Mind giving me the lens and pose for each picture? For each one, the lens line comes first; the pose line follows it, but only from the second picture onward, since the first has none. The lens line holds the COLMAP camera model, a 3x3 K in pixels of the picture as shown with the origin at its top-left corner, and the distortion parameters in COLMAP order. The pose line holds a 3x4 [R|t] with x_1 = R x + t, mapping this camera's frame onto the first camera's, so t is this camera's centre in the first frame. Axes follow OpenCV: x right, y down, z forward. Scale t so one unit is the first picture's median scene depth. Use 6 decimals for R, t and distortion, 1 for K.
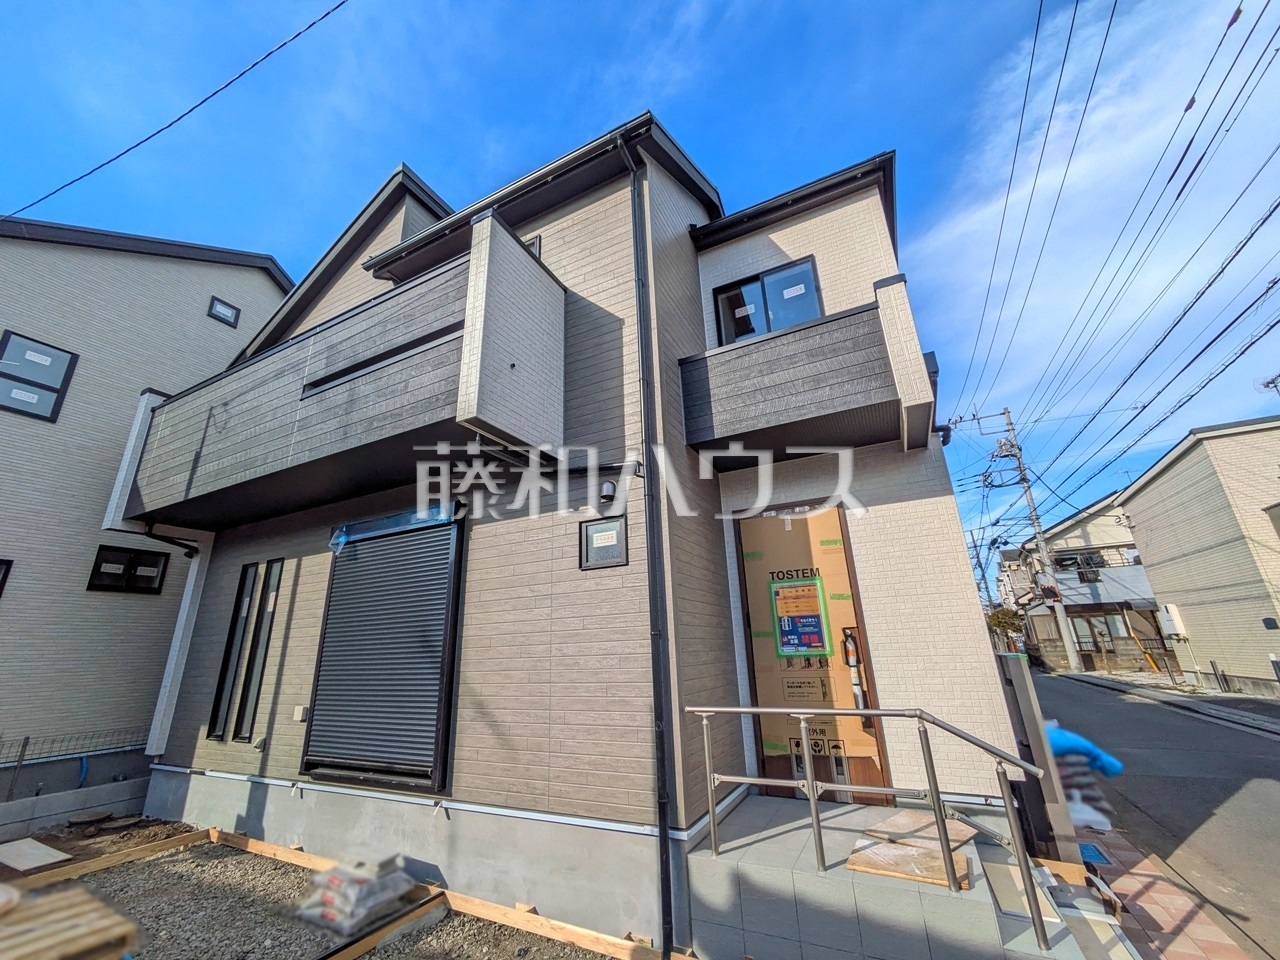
lens RADIAL K [[504.9, 0, 638.5], [0, 504.9, 483.1], [0, 0, 1]] dist [0.001406, 0.000878]
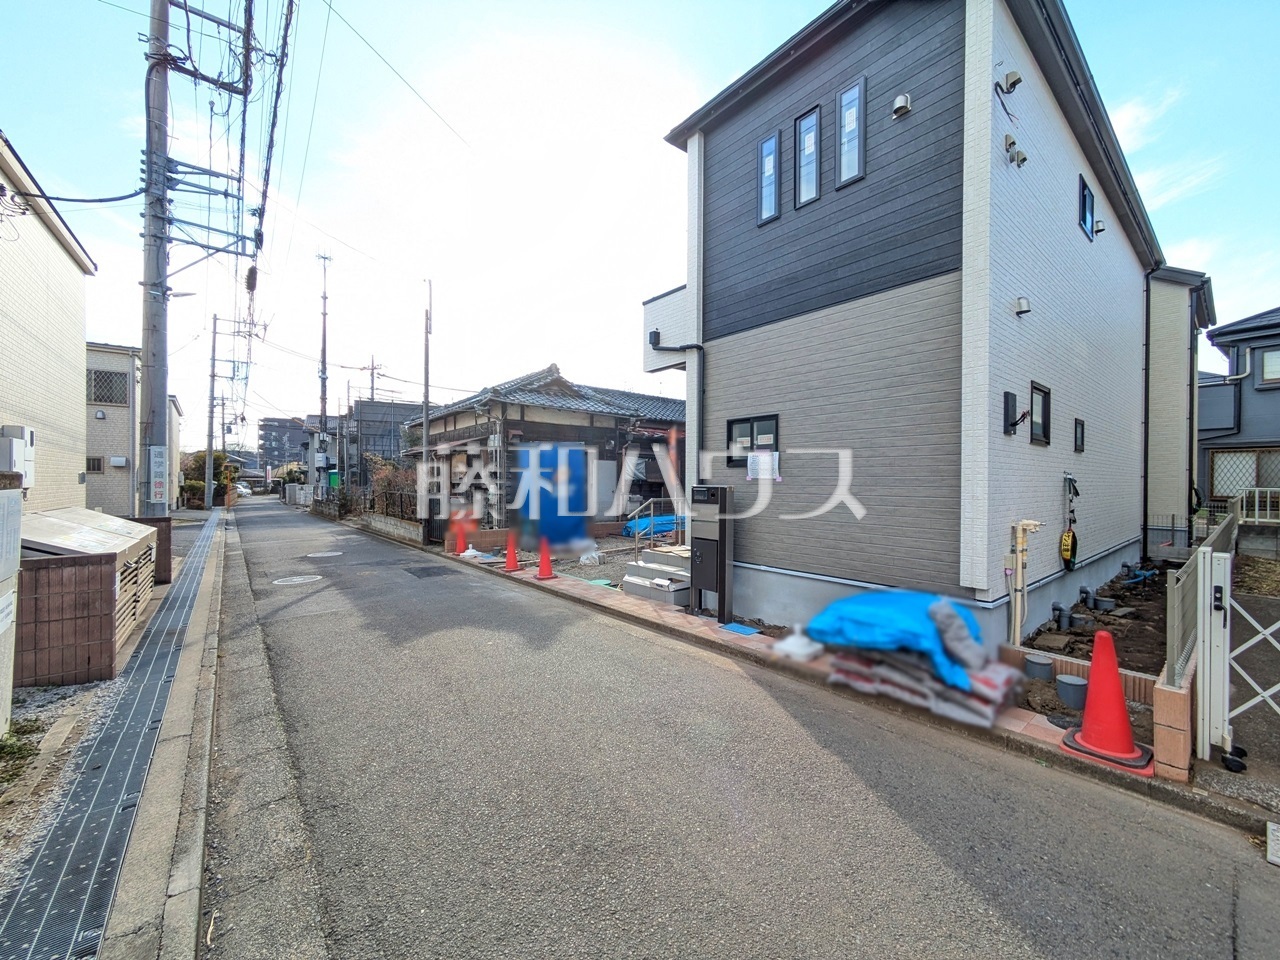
lens RADIAL K [[504.9, 0, 638.5], [0, 504.9, 483.1], [0, 0, 1]] dist [0.001406, 0.000878]
pose [[-0.400808, 0.033283, -0.915557, 1.676993], [0.296265, 0.950354, -0.095150, 0.317570], [0.866937, -0.309384, -0.390770, 1.080000]]
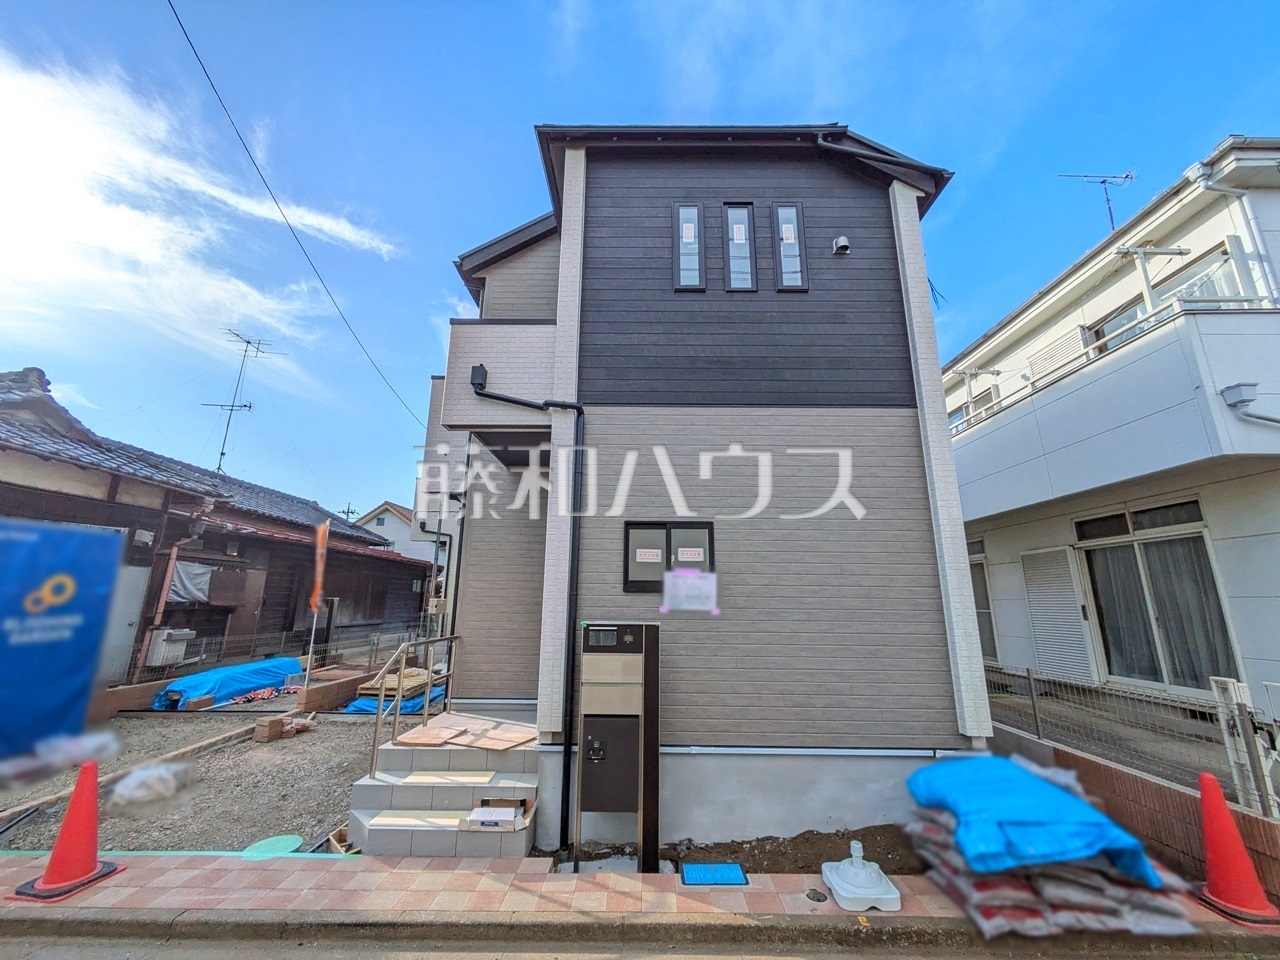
lens RADIAL K [[504.9, 0, 638.5], [0, 504.9, 483.1], [0, 0, 1]] dist [0.001406, 0.000878]
pose [[0.442334, -0.173433, -0.879921, 1.245145], [0.260127, 0.963758, -0.059193, 0.124068], [0.858298, -0.202708, 0.471418, 0.503672]]
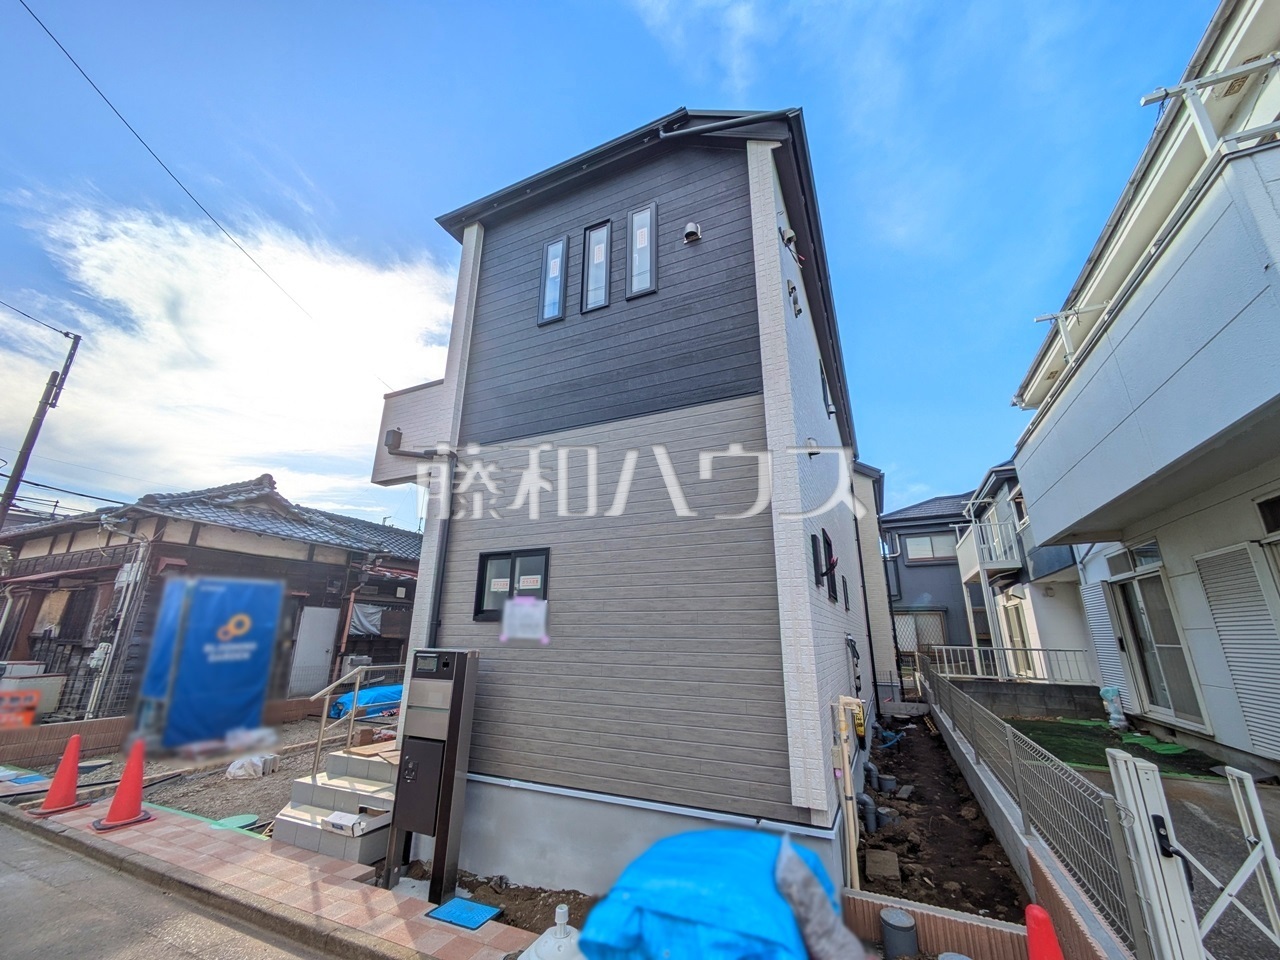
lens RADIAL K [[505.8, 0, 637.6], [0, 505.8, 484.1], [0, 0, 1]] dist [0.000132, 0.000889]
pose [[0.026143, -0.257541, -0.965914, 1.372742], [0.304863, 0.922269, -0.237653, 0.303023], [0.952037, -0.288258, 0.102626, 1.043095]]
